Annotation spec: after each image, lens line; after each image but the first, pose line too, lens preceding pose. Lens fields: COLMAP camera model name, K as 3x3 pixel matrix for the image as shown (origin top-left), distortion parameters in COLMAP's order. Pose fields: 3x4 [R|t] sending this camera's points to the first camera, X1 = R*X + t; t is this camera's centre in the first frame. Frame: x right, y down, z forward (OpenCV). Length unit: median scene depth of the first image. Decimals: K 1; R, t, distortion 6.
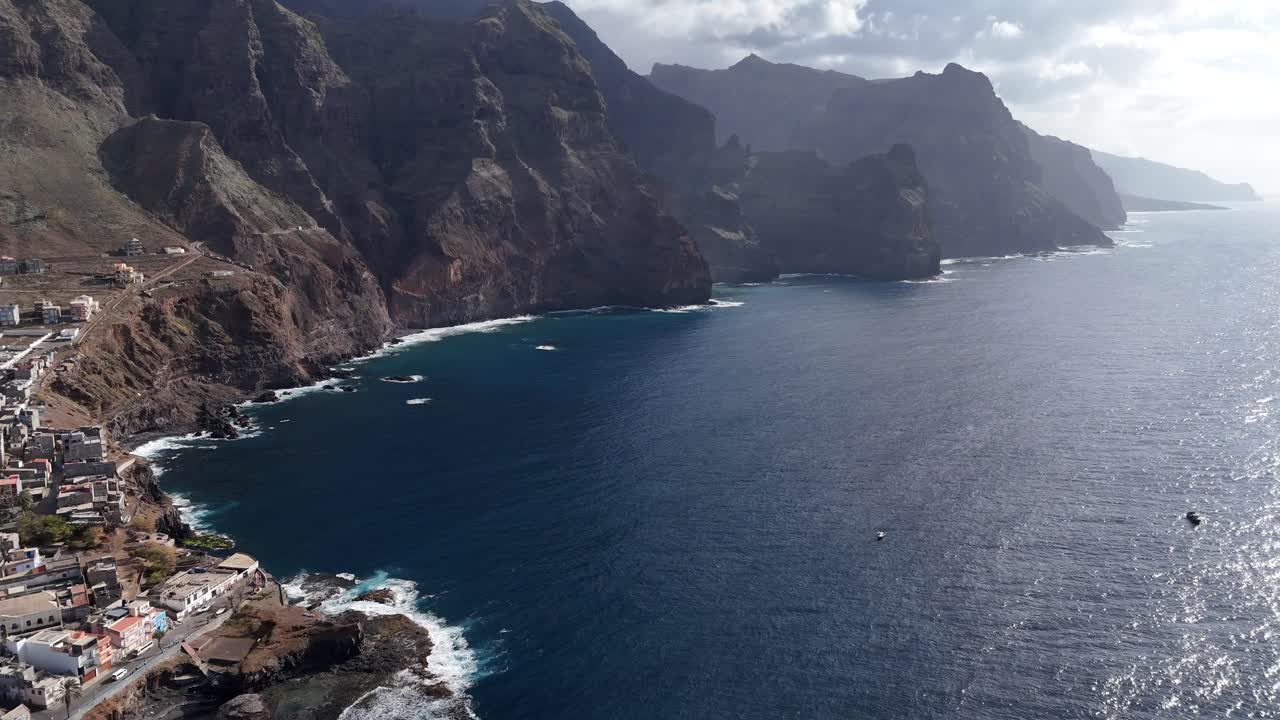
lens RADIAL K [[926.7, 0, 640.0], [0, 926.7, 360.0], [0, 0, 1]] dist [0.076681, -0.081727]
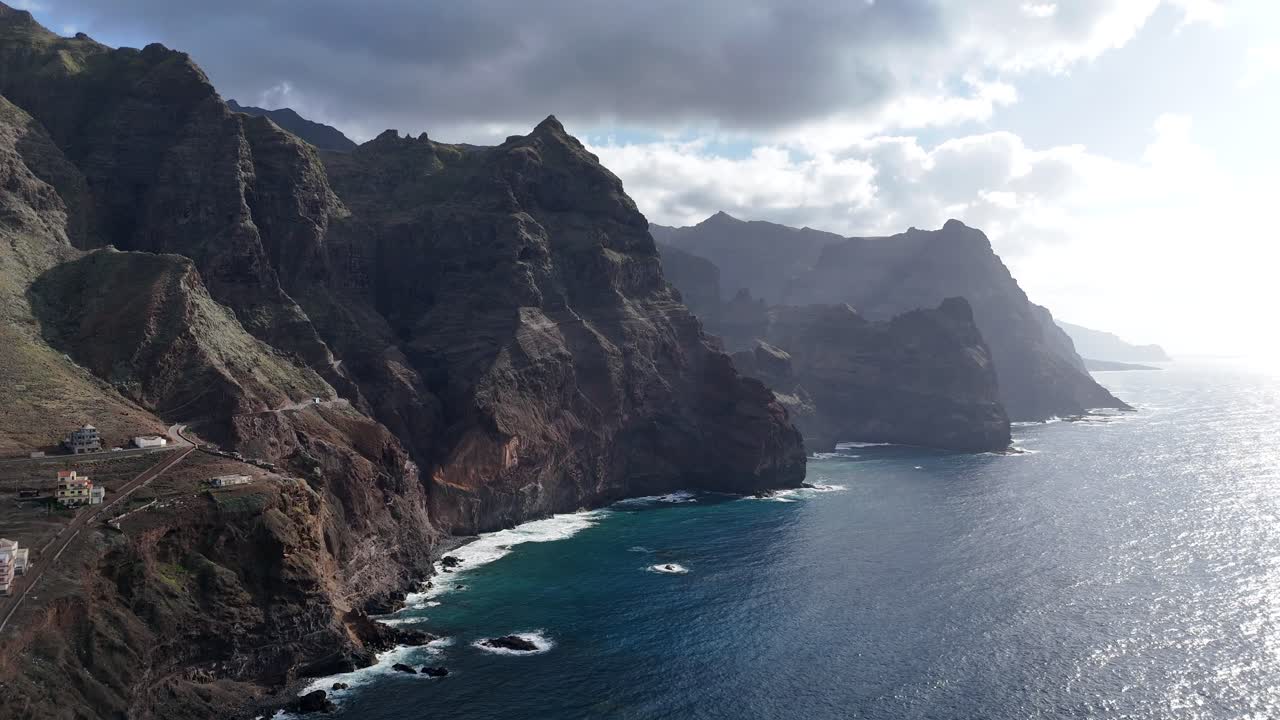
lens RADIAL K [[926.7, 0, 640.0], [0, 926.7, 360.0], [0, 0, 1]] dist [0.076681, -0.081727]
pose [[0.996153, 0.001980, 0.087613, -0.167885], [0.012541, 0.986234, -0.164880, -0.047069], [-0.086734, 0.165344, 0.982415, 0.257231]]
